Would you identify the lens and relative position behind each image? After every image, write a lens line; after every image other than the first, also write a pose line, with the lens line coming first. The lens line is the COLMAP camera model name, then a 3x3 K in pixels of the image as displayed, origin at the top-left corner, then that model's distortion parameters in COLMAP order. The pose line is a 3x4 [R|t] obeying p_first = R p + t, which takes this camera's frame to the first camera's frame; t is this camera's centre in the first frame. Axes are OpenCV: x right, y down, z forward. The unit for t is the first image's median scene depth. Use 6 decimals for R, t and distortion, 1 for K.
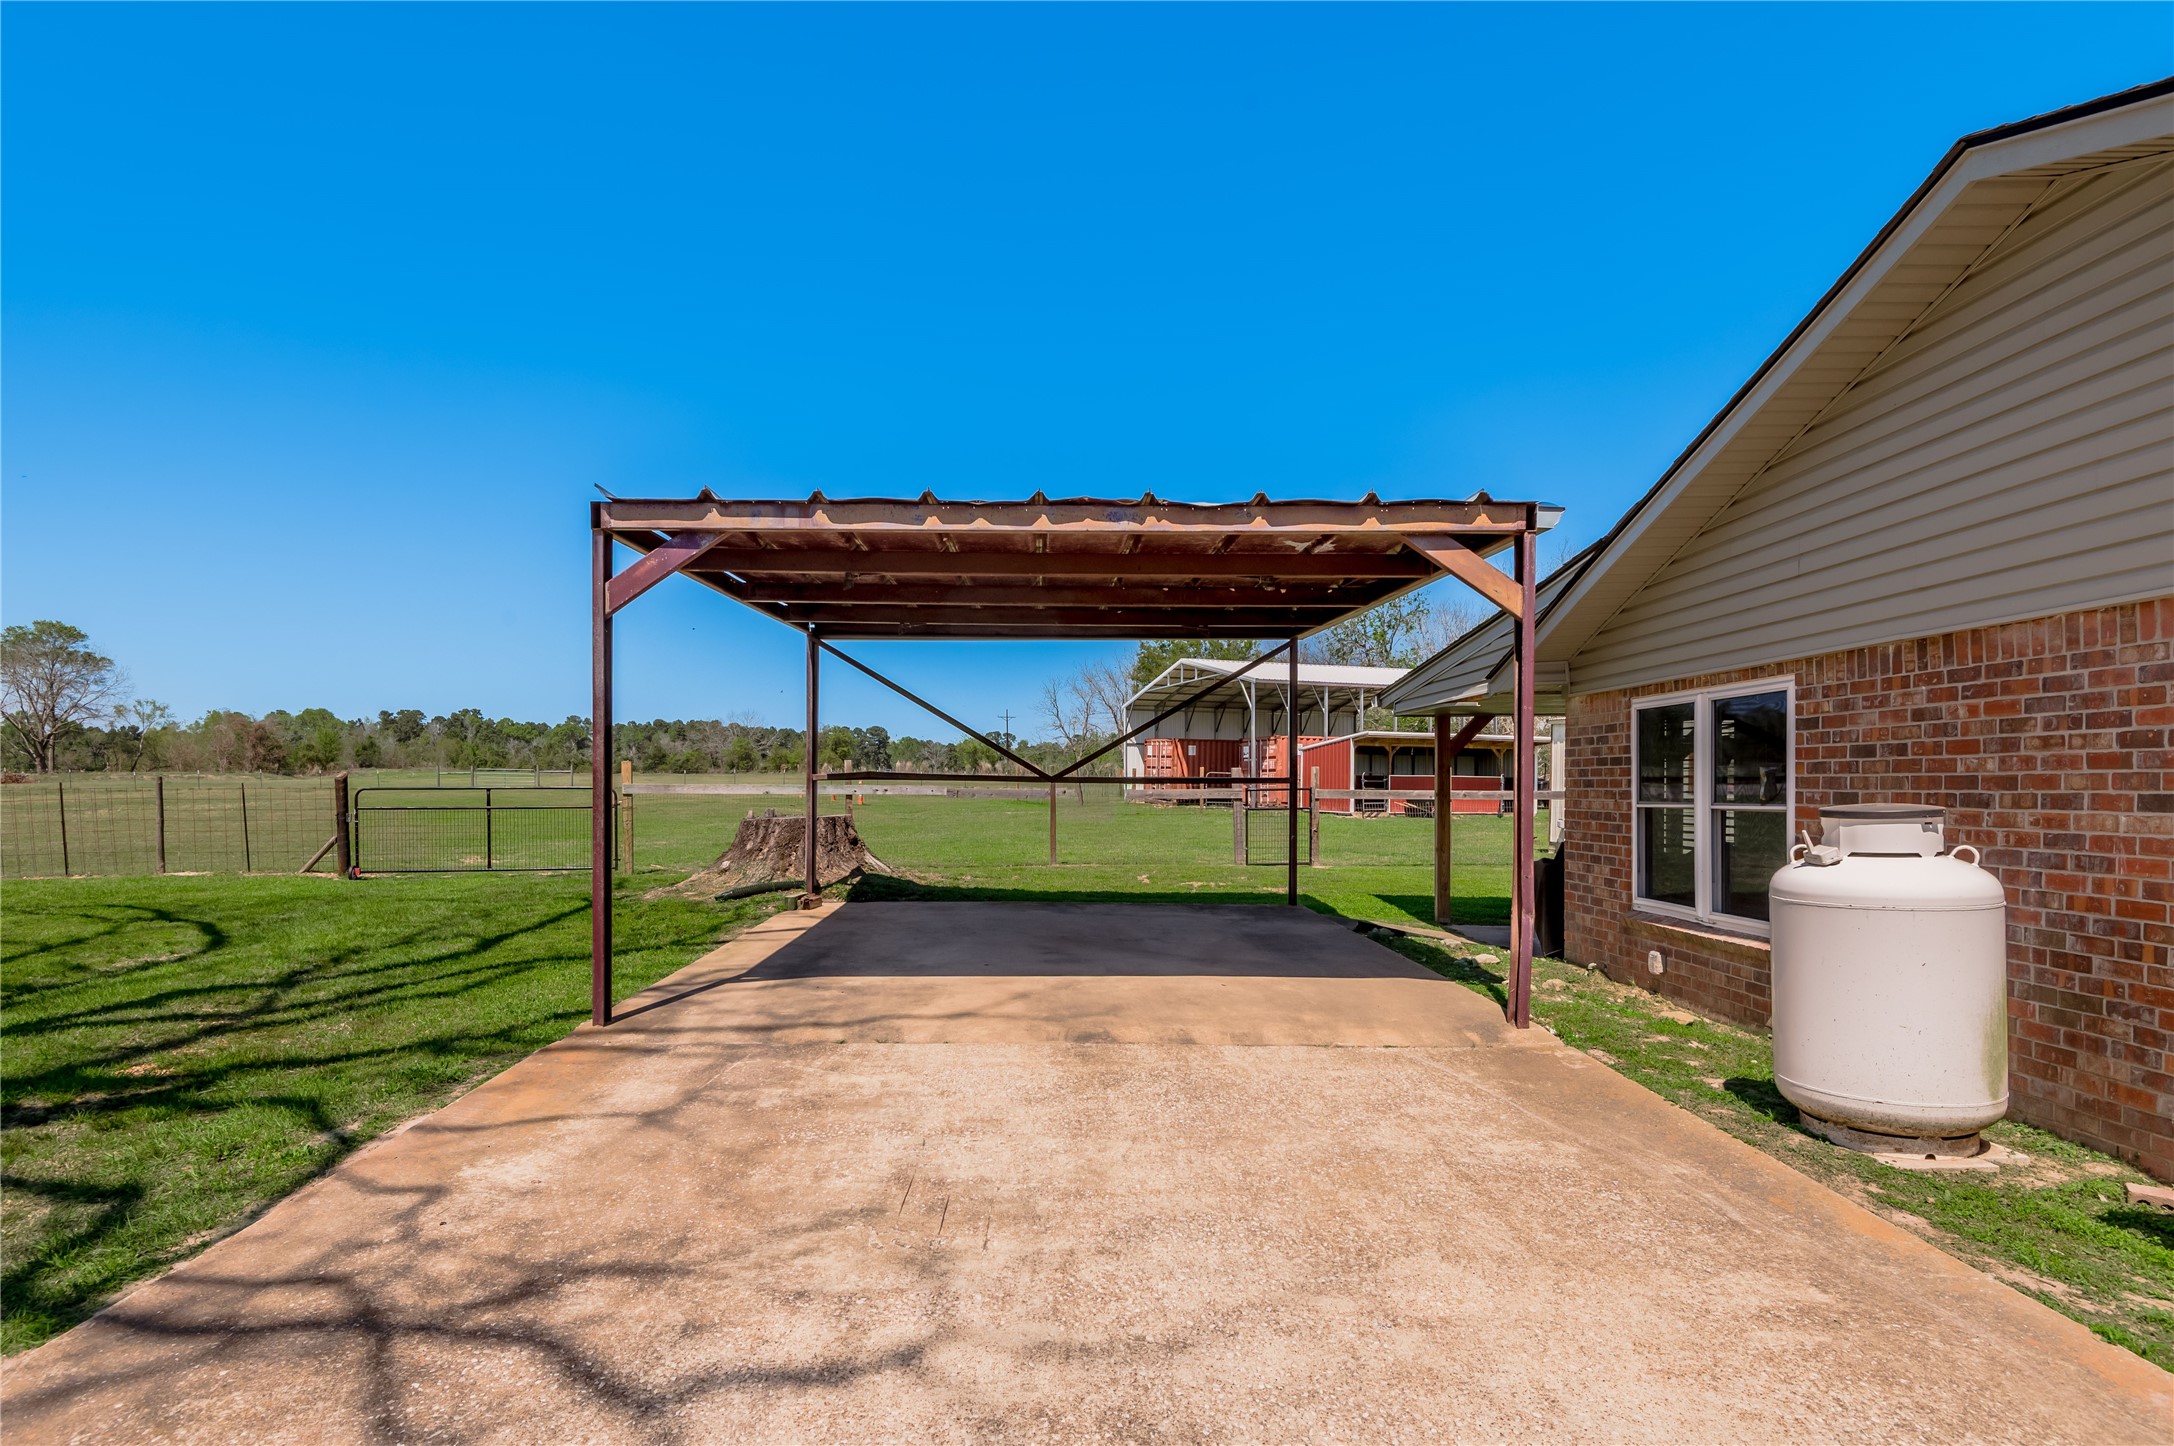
lens RADIAL K [[1095.3, 0, 1080.0], [0, 1095.3, 777.1], [0, 0, 1]] dist [-0.000710, -0.000965]
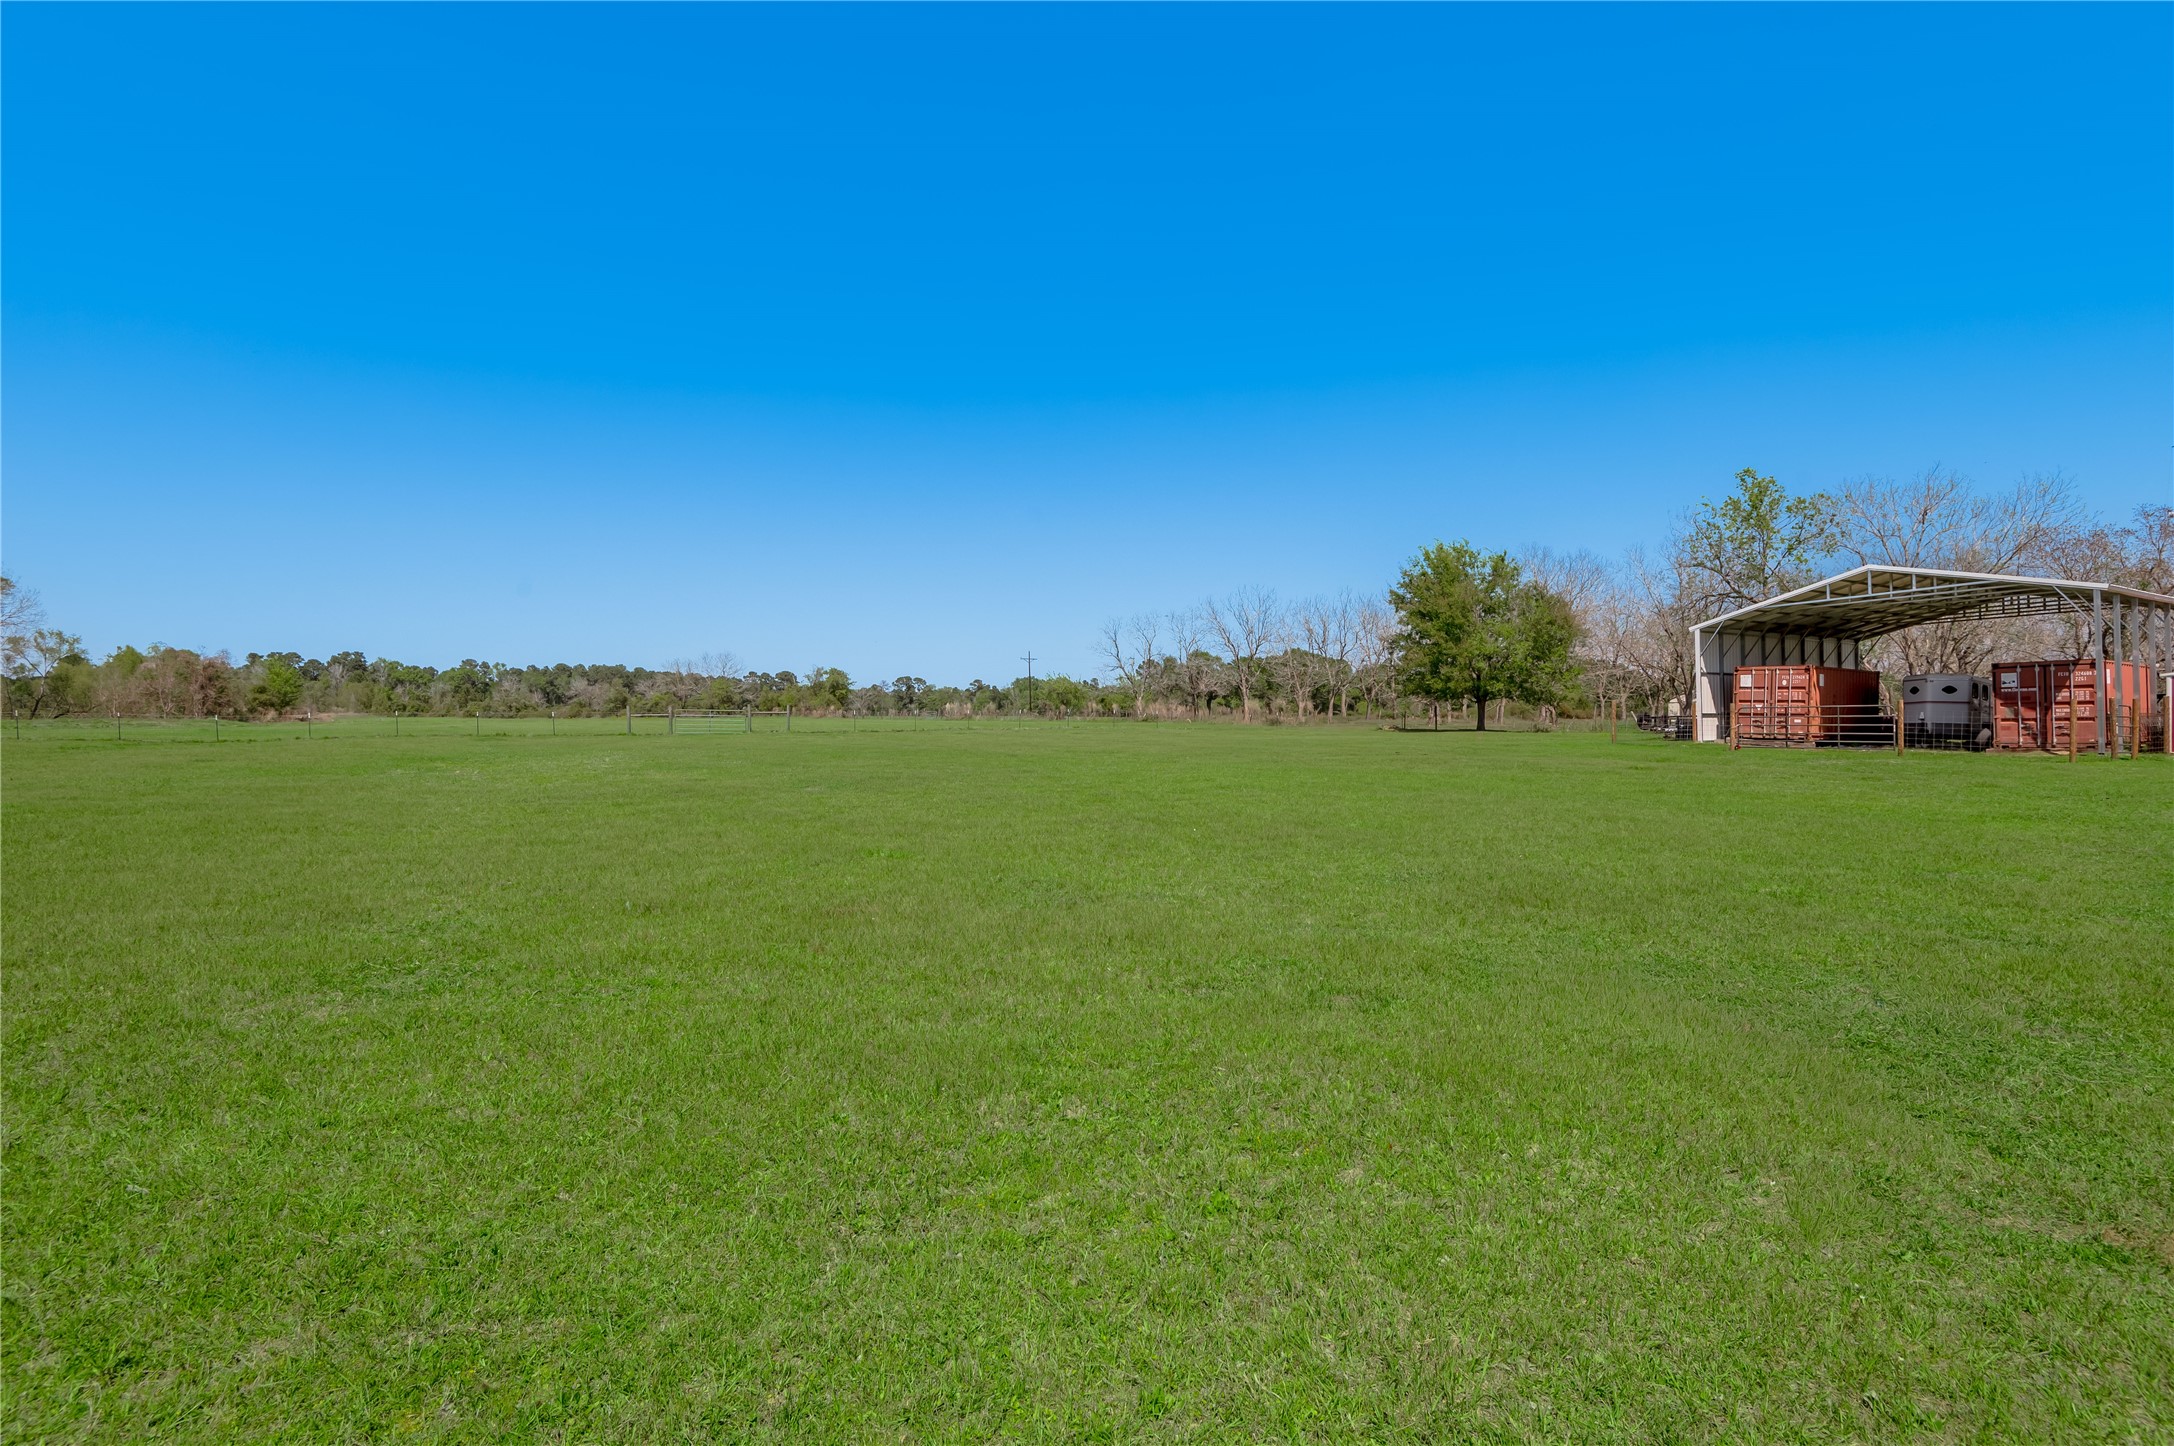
lens RADIAL K [[997.8, 0, 1078.5], [0, 997.8, 723.5], [0, 0, 1]] dist [0.022383, -0.015931]
pose [[0.987273, -0.006802, 0.158887, -0.140877], [0.006293, 0.999973, 0.003706, 0.000336], [-0.158908, -0.002659, 0.987290, 0.090660]]
